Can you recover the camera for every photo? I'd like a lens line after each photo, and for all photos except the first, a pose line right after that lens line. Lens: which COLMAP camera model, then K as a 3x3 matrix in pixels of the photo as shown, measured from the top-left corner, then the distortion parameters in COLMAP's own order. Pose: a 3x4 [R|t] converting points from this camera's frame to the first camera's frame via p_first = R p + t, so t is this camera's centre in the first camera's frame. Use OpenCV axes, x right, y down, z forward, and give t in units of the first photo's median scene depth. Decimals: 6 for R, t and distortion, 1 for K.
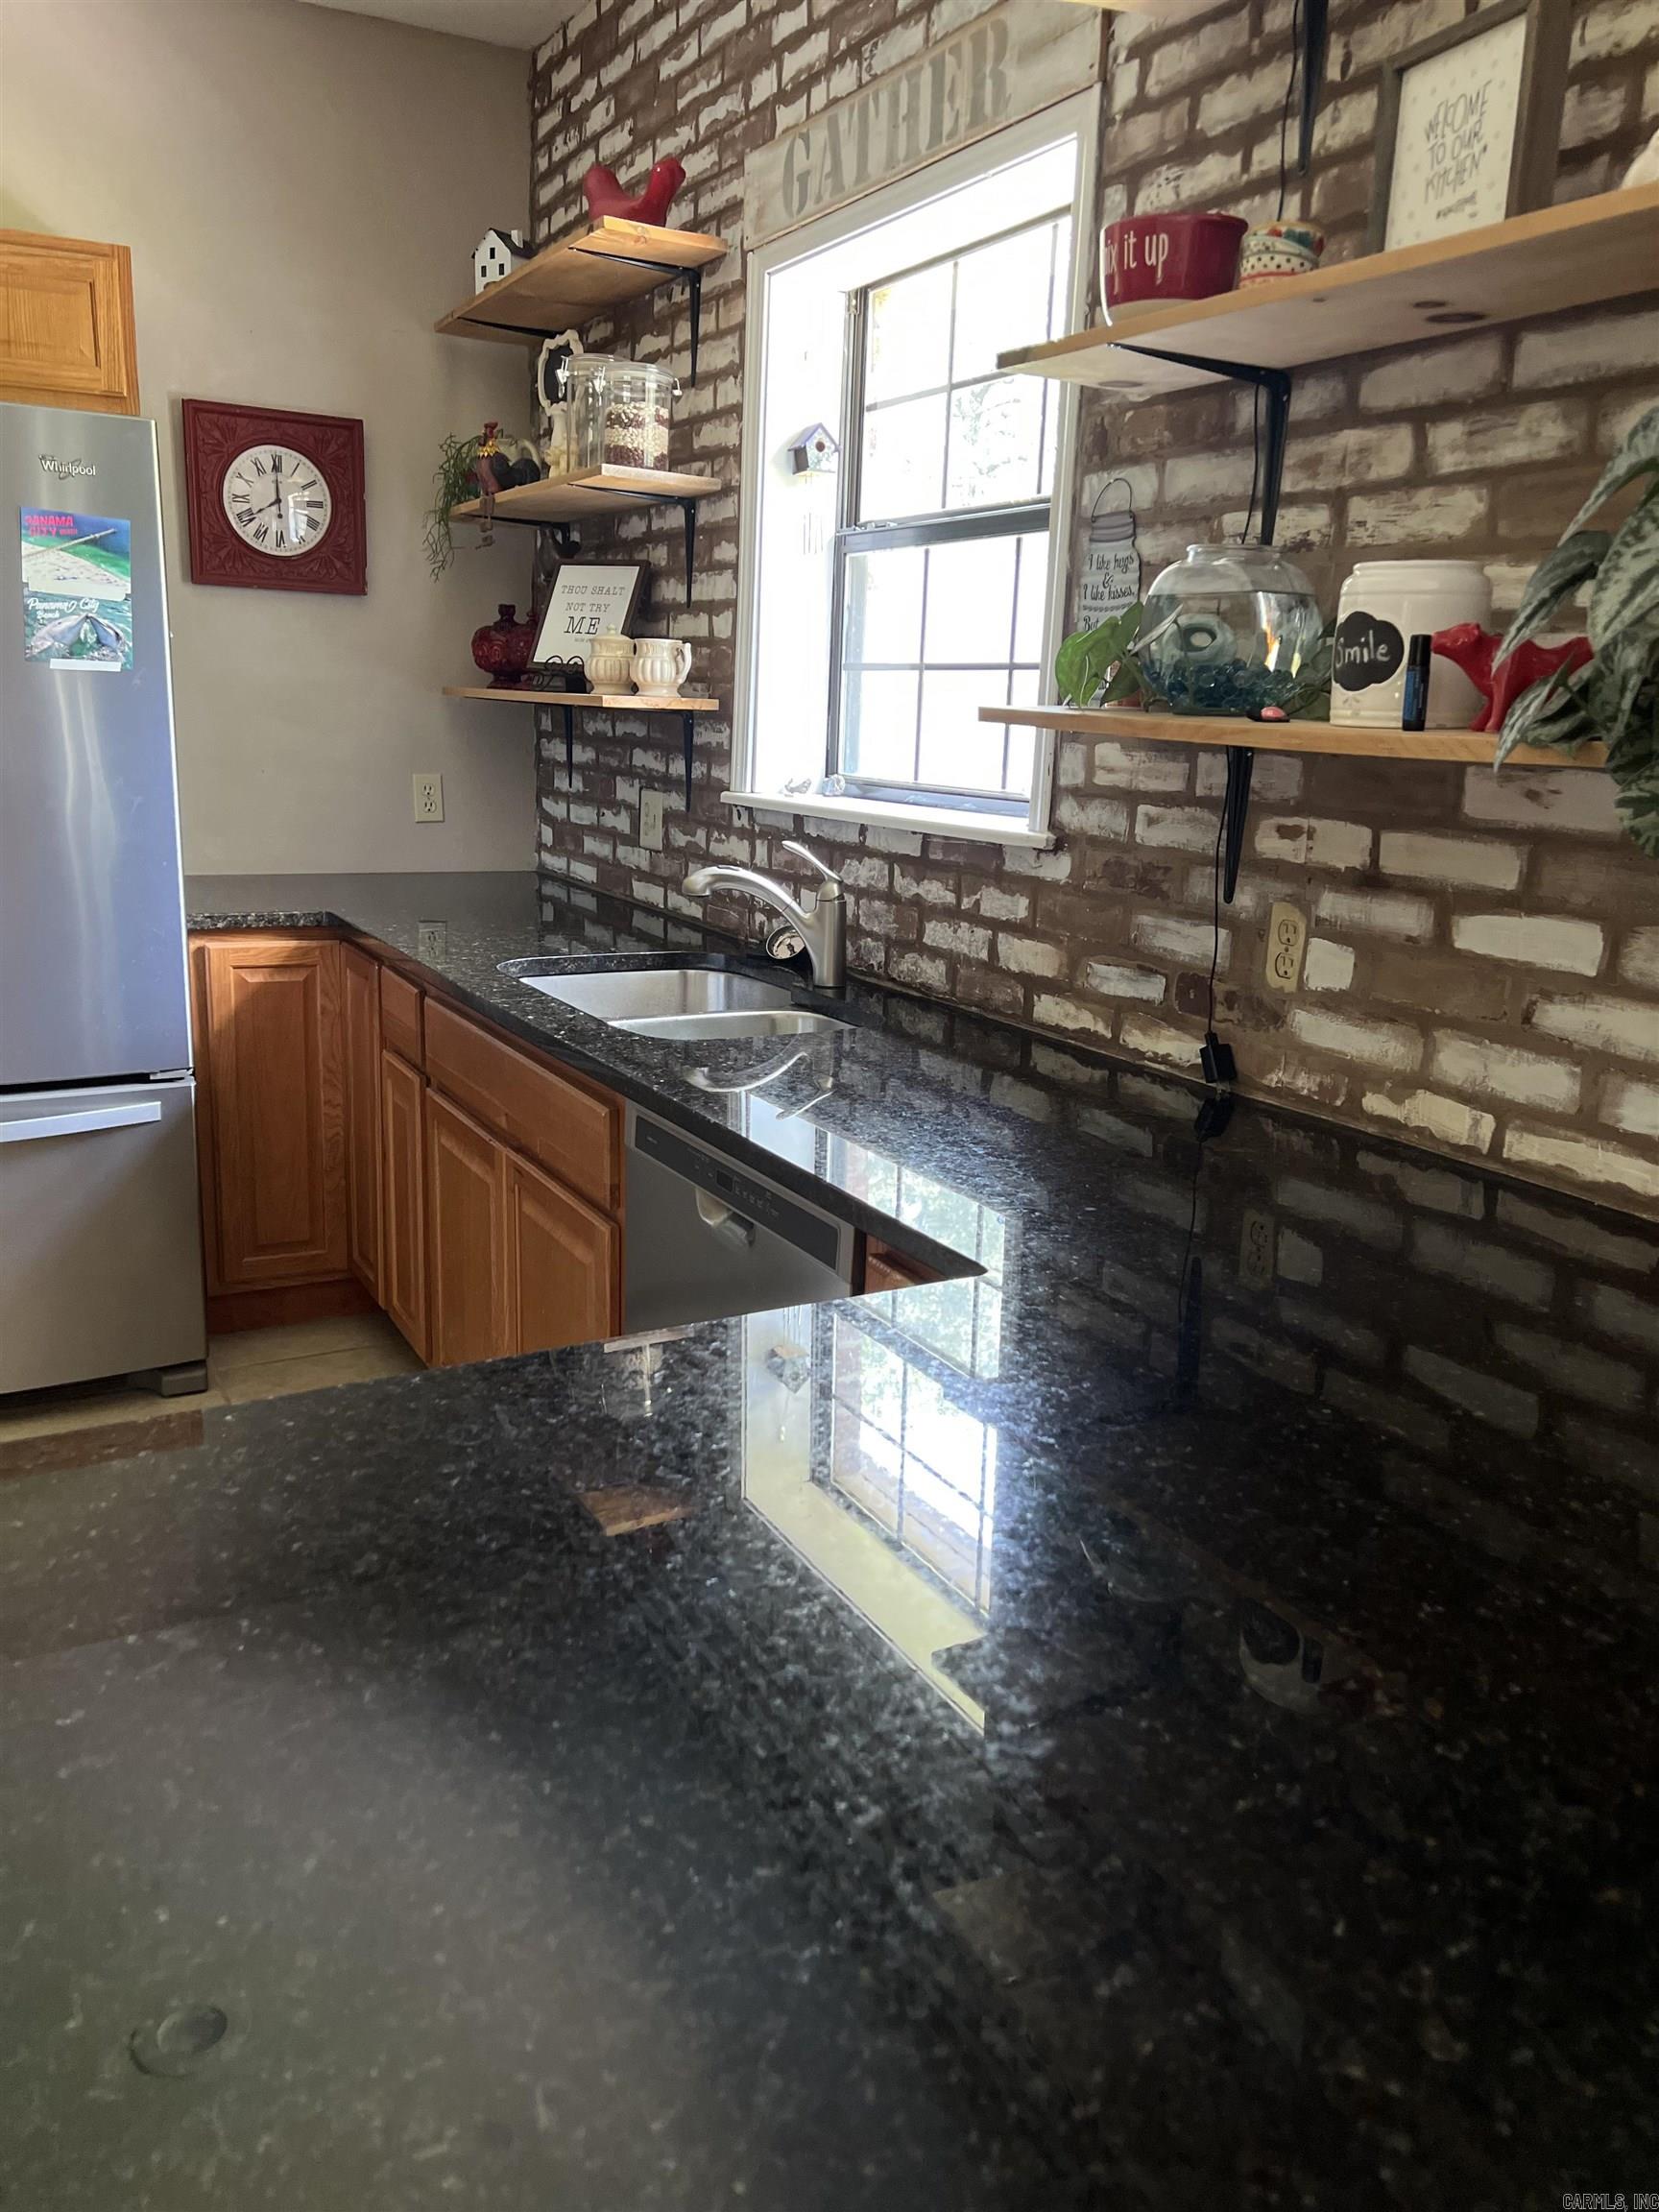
lens RADIAL K [[1668.5, 0, 858.8], [0, 1668.5, 1104.3], [0, 0, 1]] dist [0.050764, -0.055945]
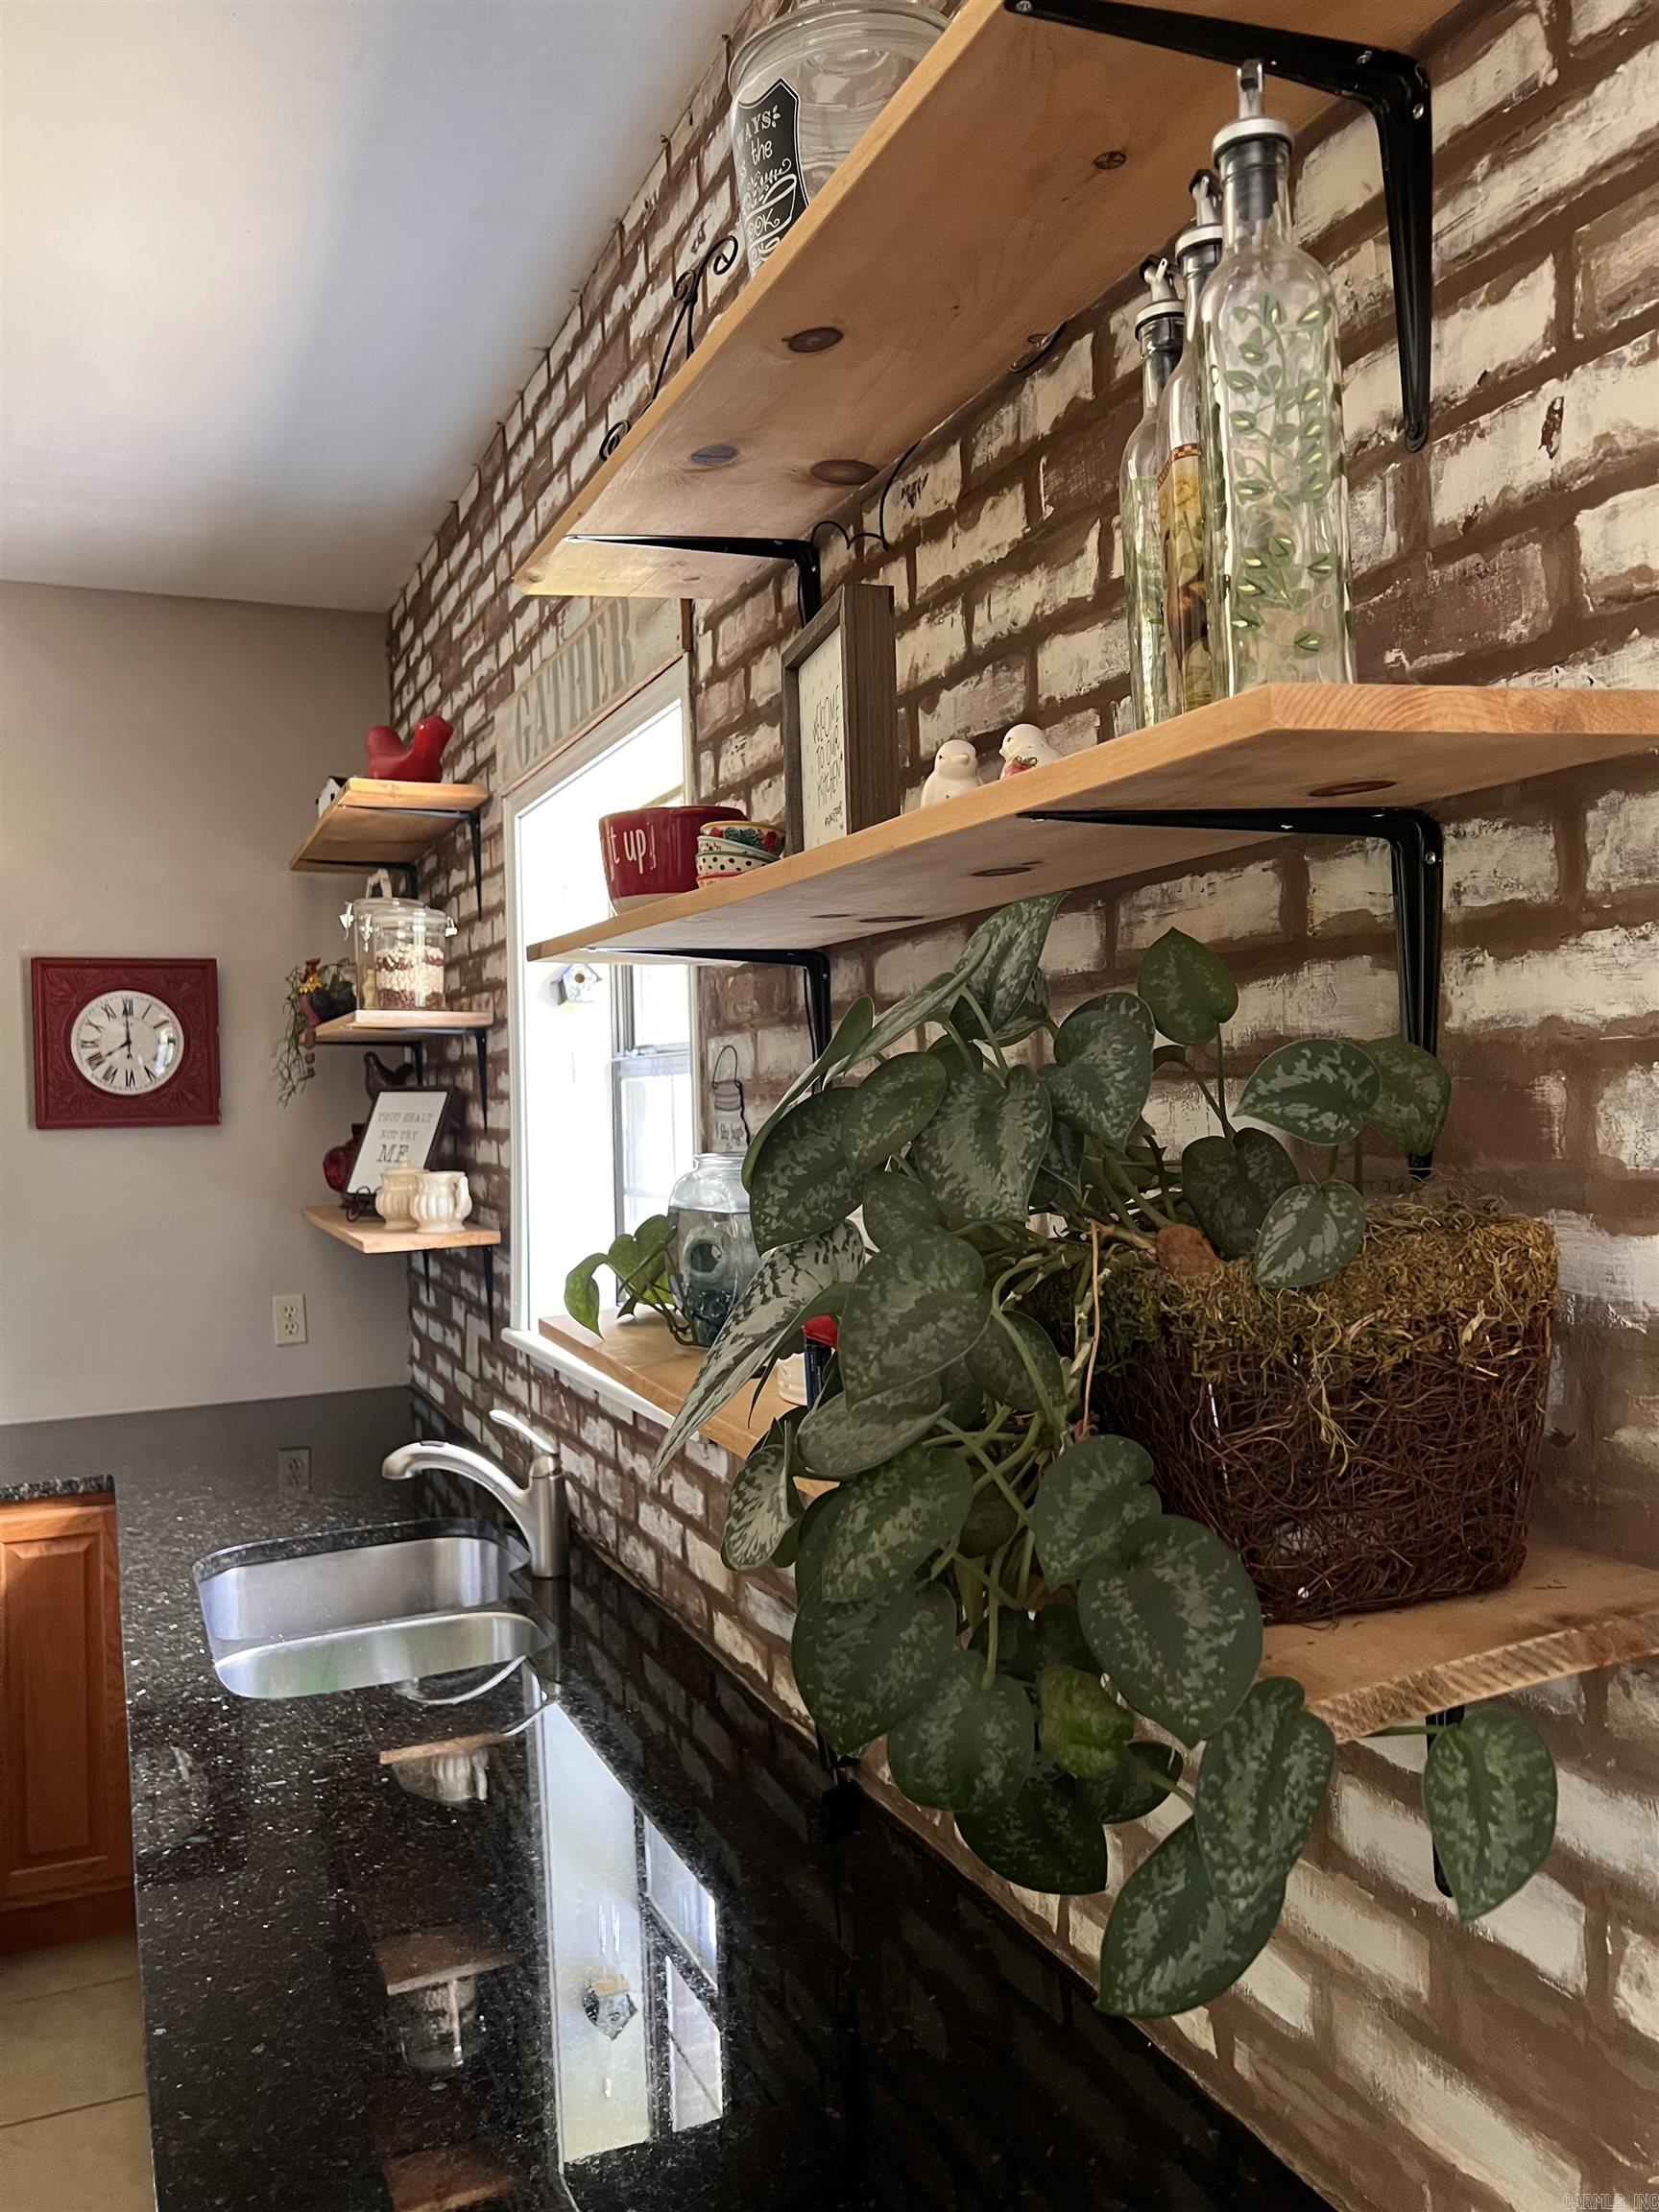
lens RADIAL K [[1668.5, 0, 829.5], [0, 1668.5, 1106.0], [0, 0, 1]] dist [0.148457, -0.303689]
pose [[0.992235, -0.065294, -0.105864, 0.213523], [0.039945, 0.973324, -0.225930, -0.093875], [0.117791, 0.219947, 0.968374, 0.096330]]
